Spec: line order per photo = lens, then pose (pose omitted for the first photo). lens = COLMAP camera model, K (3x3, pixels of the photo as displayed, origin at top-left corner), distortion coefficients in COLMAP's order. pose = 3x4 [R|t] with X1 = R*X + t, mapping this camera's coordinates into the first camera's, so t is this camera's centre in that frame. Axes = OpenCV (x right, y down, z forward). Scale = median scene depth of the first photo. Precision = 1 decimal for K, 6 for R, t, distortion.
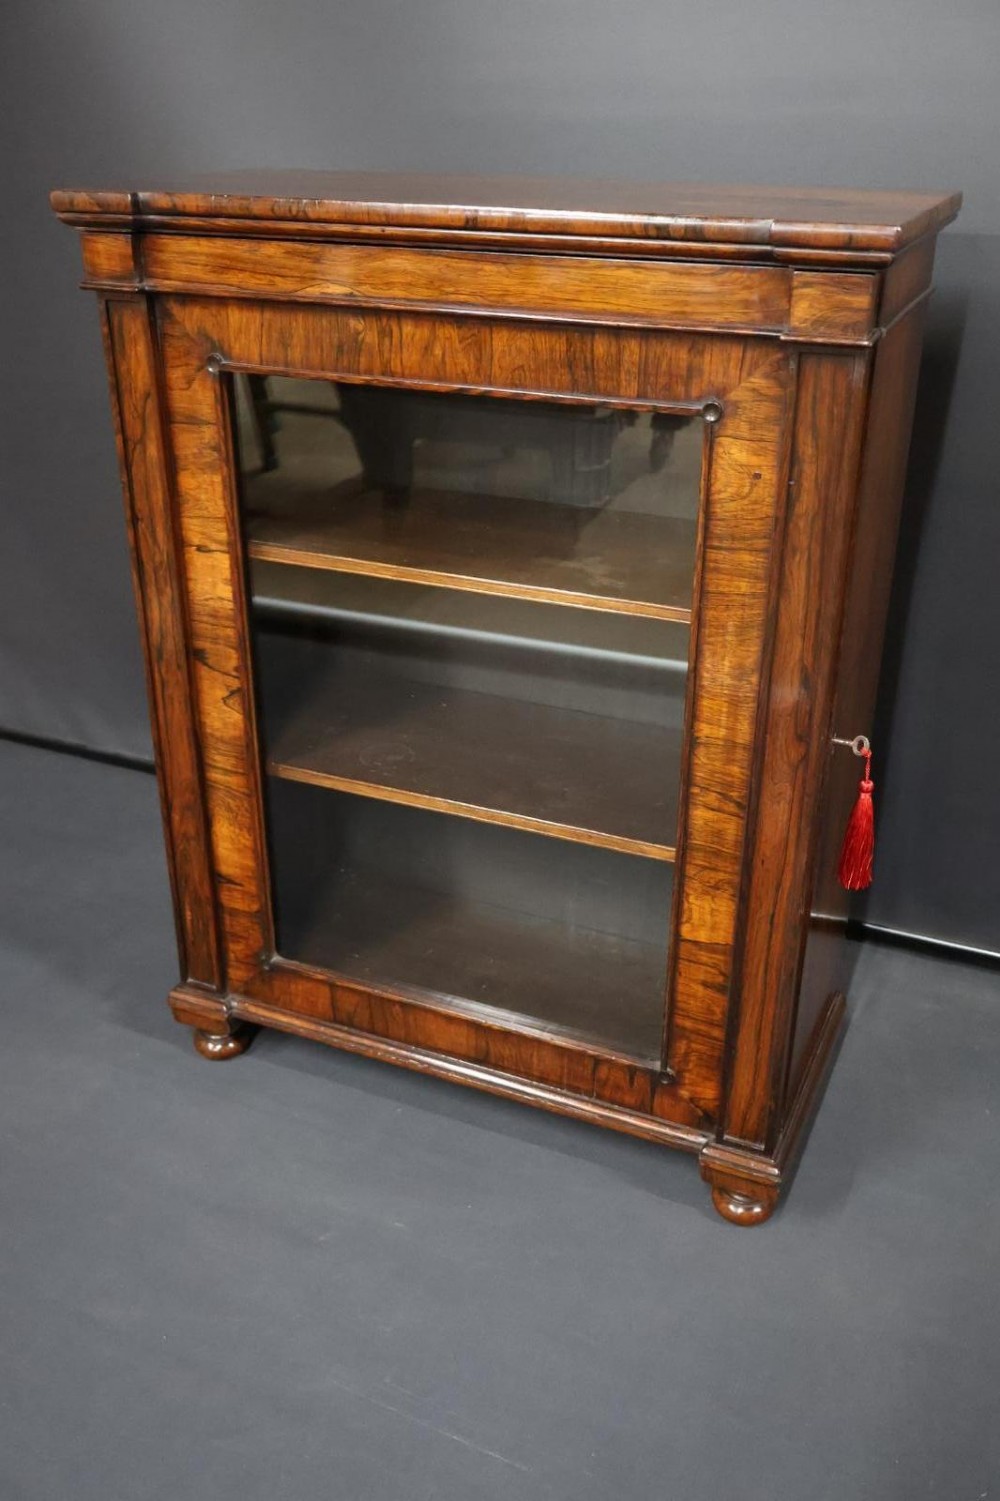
lens RADIAL K [[1386.0, 0, 500.0], [0, 1386.0, 750.5], [0, 0, 1]] dist [0.010720, 0.007679]
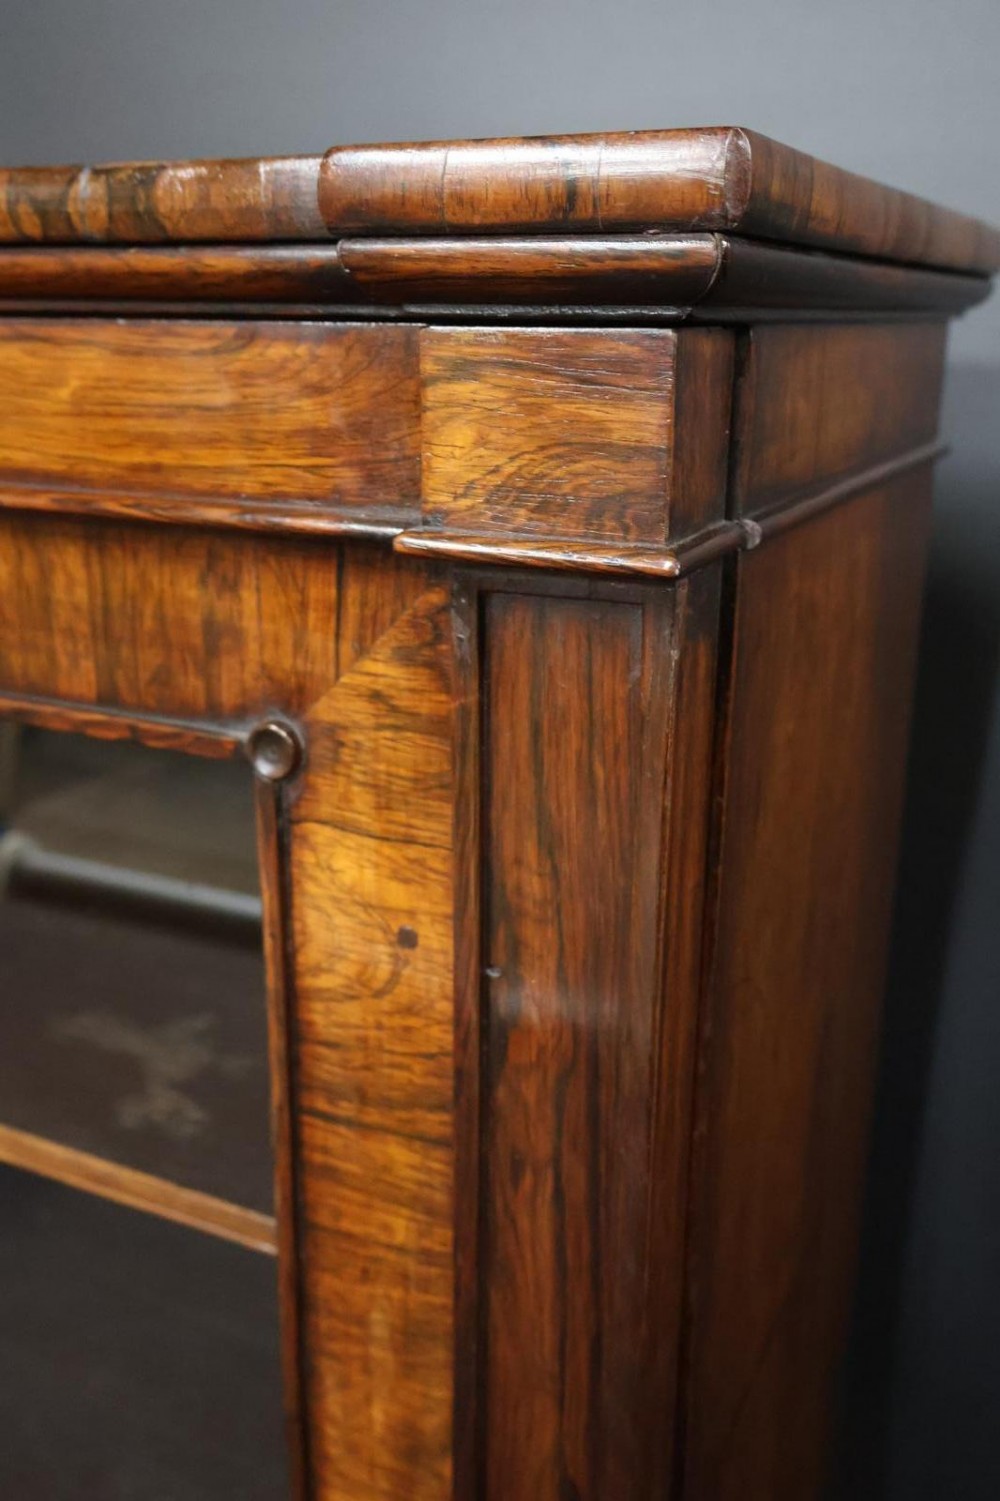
lens RADIAL K [[1386.0, 0, 500.0], [0, 1386.0, 750.5], [0, 0, 1]] dist [0.010720, 0.007679]
pose [[0.998474, 0.023367, -0.050031, 0.201629], [-0.030756, 0.987834, -0.152438, -0.173089], [0.045861, 0.153744, 0.987046, 0.592802]]
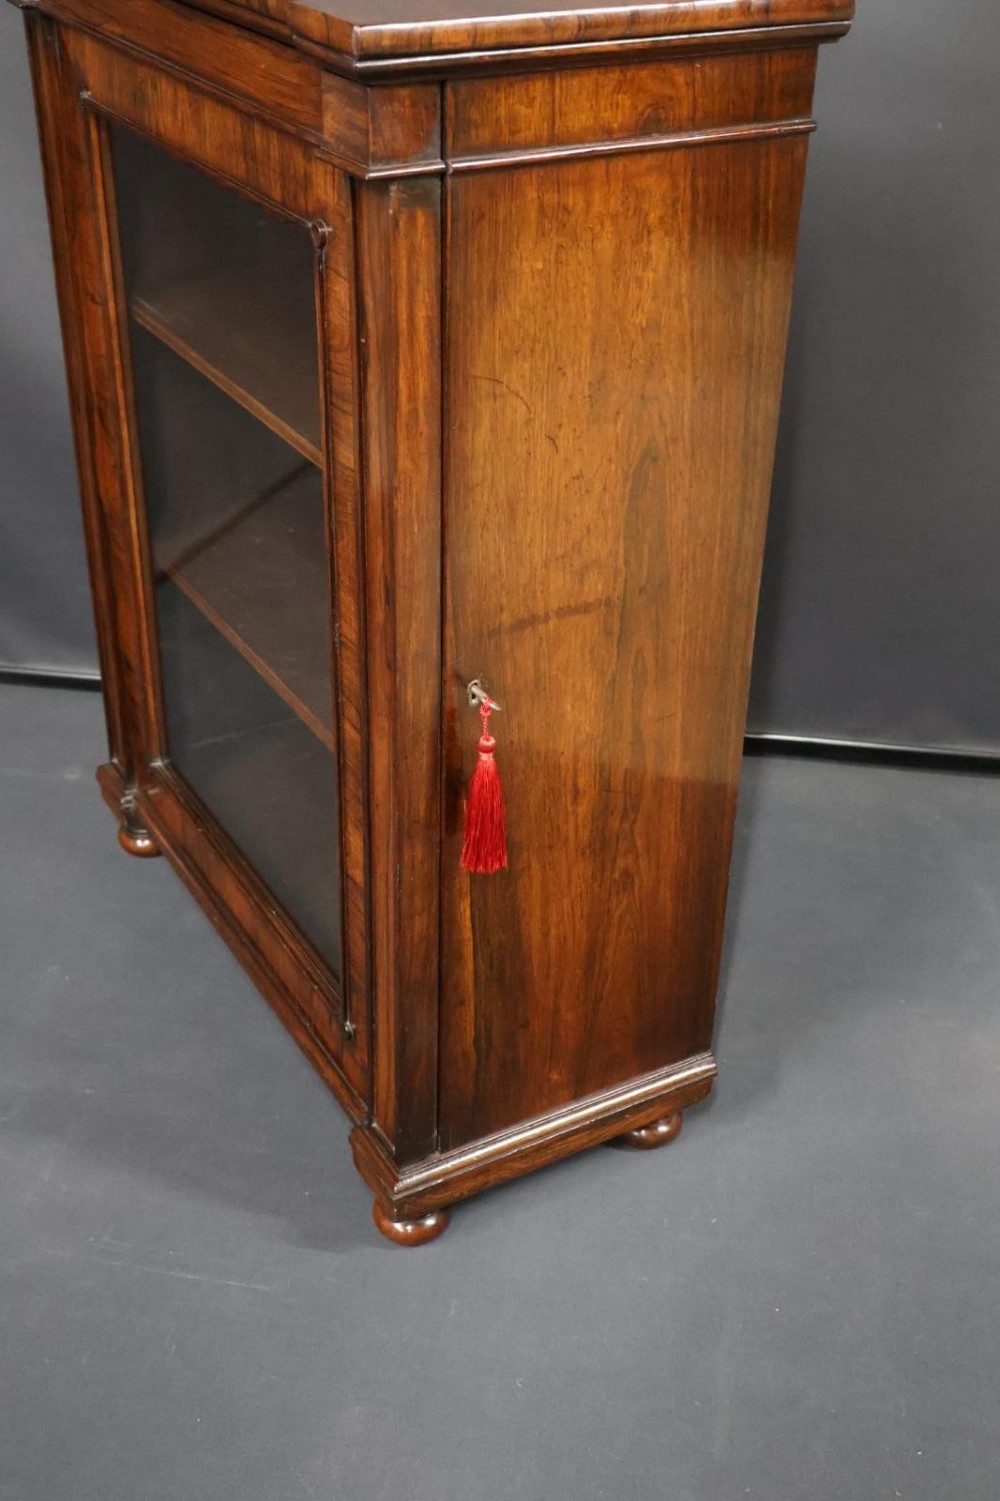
lens RADIAL K [[1696.5, 0, 500.0], [0, 1696.5, 750.5], [0, 0, 1]] dist [0.016154, -0.009573]
pose [[0.807089, 0.319592, -0.496456, 0.736794], [-0.276331, 0.947526, 0.160735, -0.131933], [0.521775, 0.007459, 0.853051, 0.189736]]
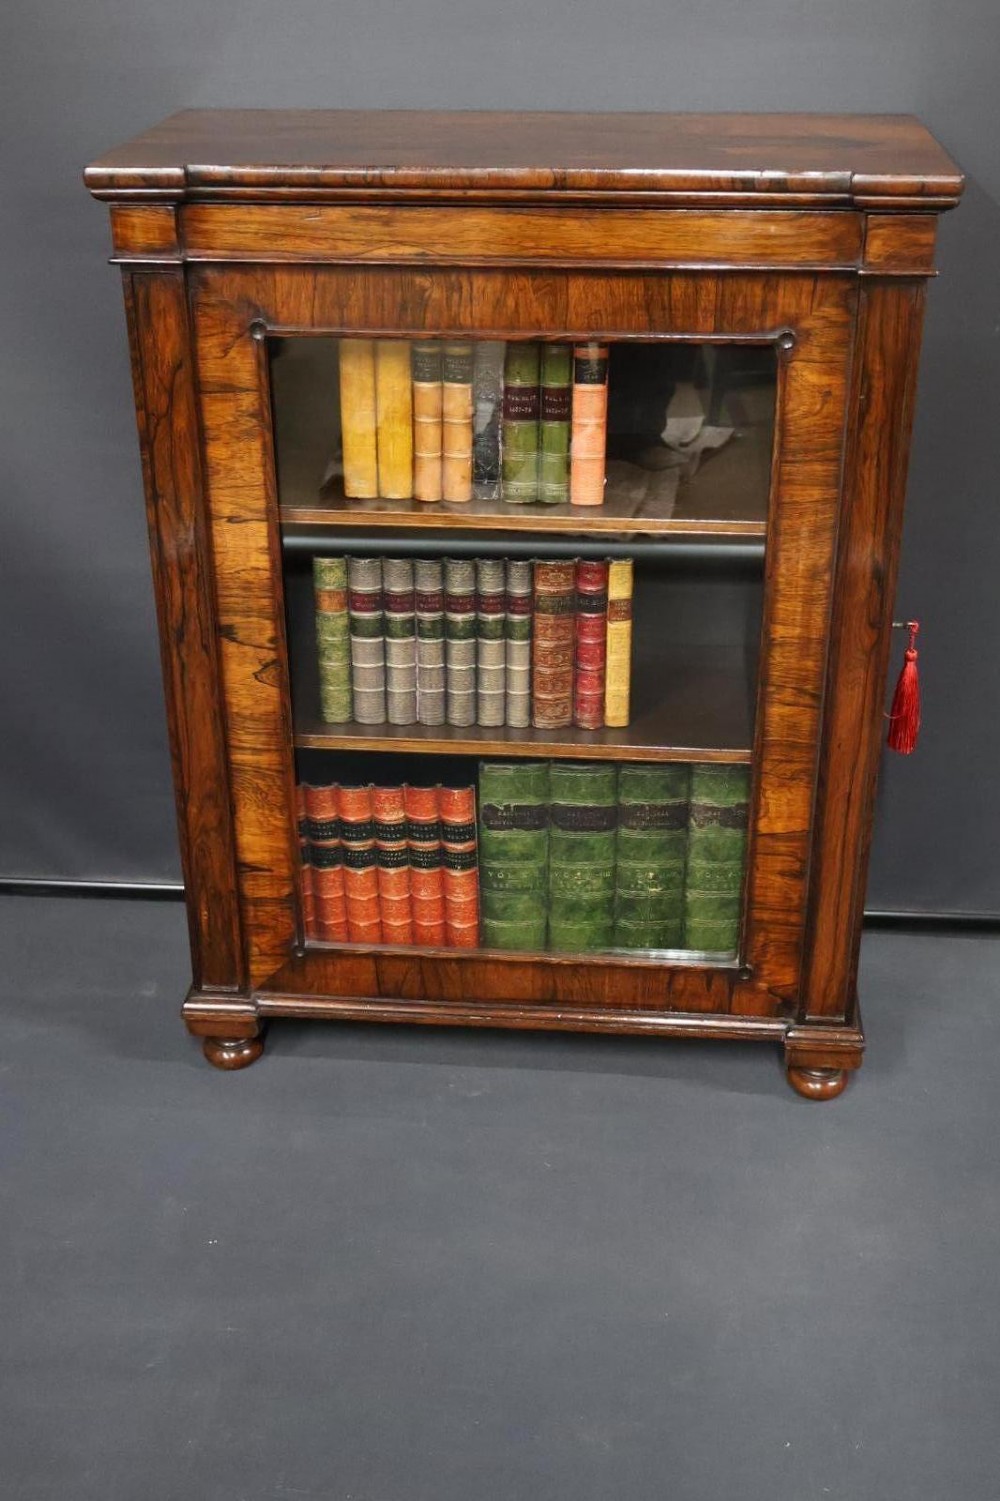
lens RADIAL K [[1821.8, 0, 500.0], [0, 1821.8, 750.5], [0, 0, 1]] dist [0.002549, 0.013063]
pose [[0.946525, -0.152616, 0.284251, -0.468773], [0.148019, 0.988265, 0.037719, -0.008640], [-0.286672, 0.006372, 0.958008, -0.287490]]
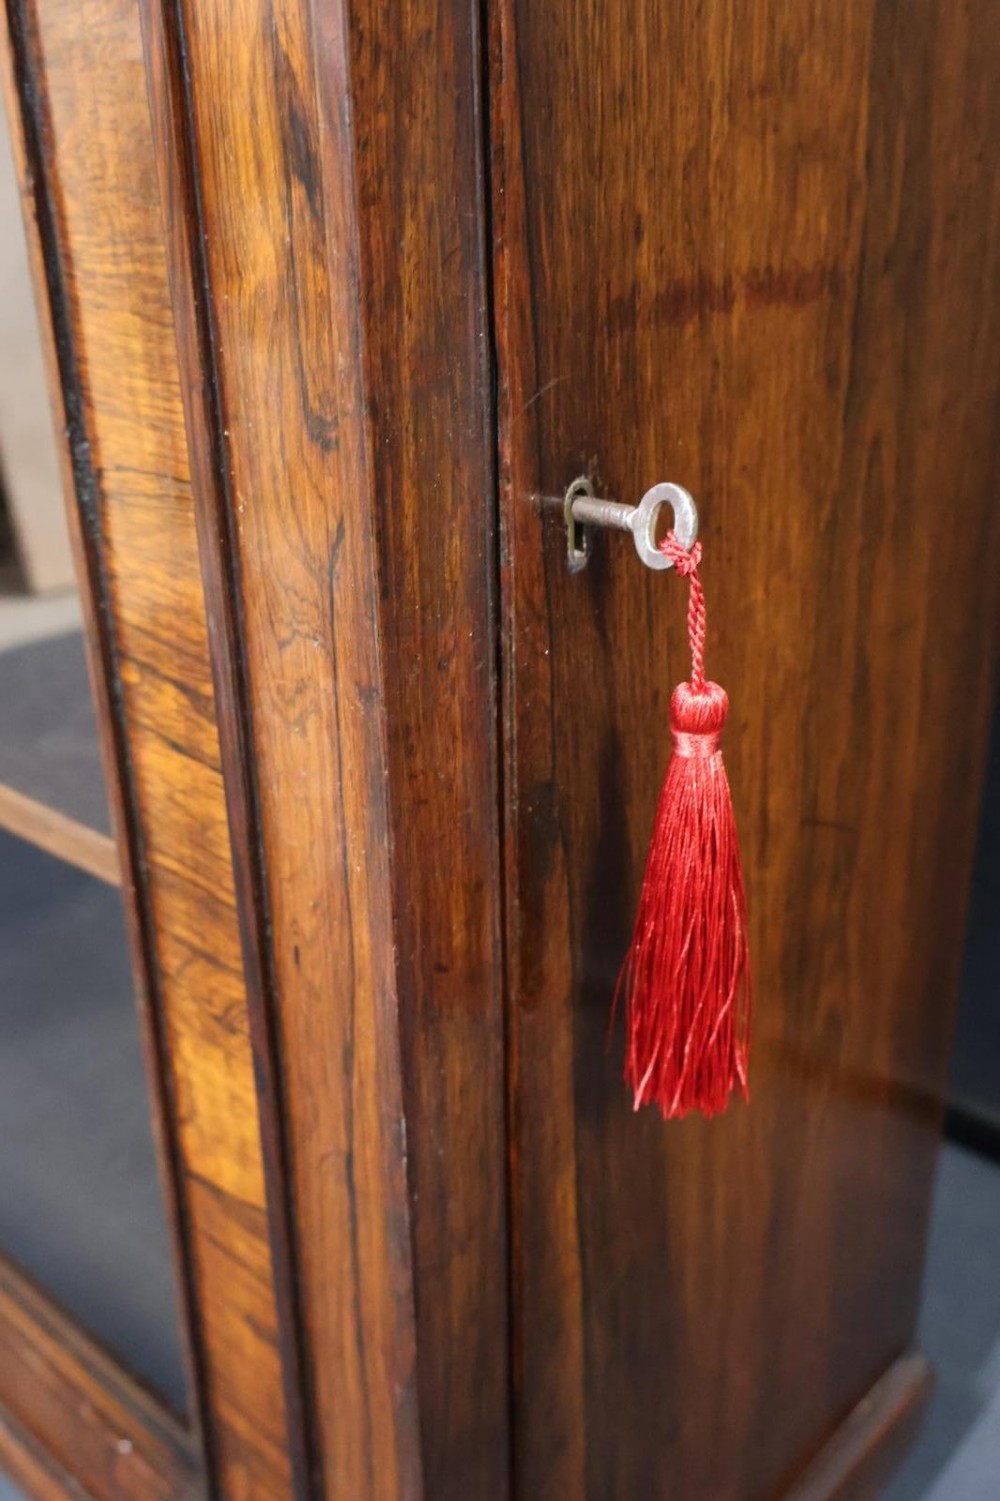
lens RADIAL K [[1386.0, 0, 500.0], [0, 1386.0, 750.5], [0, 0, 1]] dist [0.010720, 0.007679]
pose [[0.948880, 0.098578, -0.299849, 0.305610], [-0.115924, 0.992429, -0.040574, 0.047632], [0.293579, 0.073260, 0.953123, 0.757935]]
